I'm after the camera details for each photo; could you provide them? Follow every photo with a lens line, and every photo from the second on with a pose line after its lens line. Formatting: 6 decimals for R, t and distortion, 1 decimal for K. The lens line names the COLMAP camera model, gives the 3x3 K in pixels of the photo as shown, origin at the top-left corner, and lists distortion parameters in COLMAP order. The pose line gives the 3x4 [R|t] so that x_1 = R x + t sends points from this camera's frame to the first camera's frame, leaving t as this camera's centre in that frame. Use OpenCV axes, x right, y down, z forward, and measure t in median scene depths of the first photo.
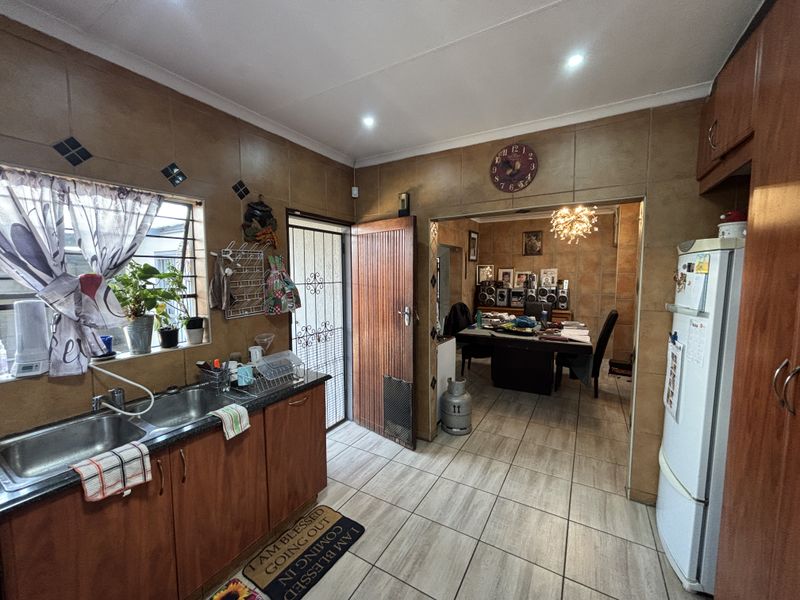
lens RADIAL K [[321.7, 0, 407.3], [0, 321.7, 297.1], [0, 0, 1]] dist [0.001154, -0.000087]
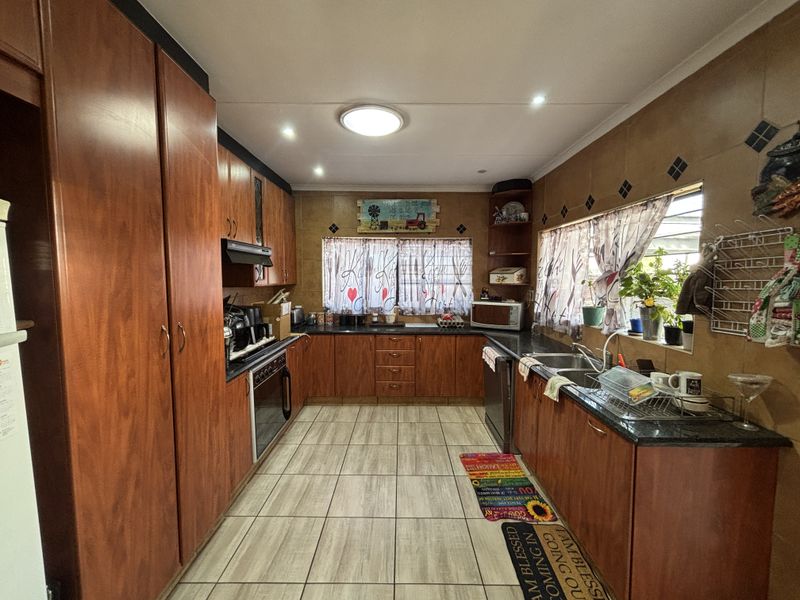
lens RADIAL K [[321.7, 0, 403.5], [0, 321.7, 301.1], [0, 0, 1]] dist [0.001154, -0.000087]
pose [[-0.854814, 0.041002, -0.517311, 0.516331], [-0.037682, 0.989338, 0.140682, -0.093122], [0.517564, 0.139750, -0.844155, 1.488214]]
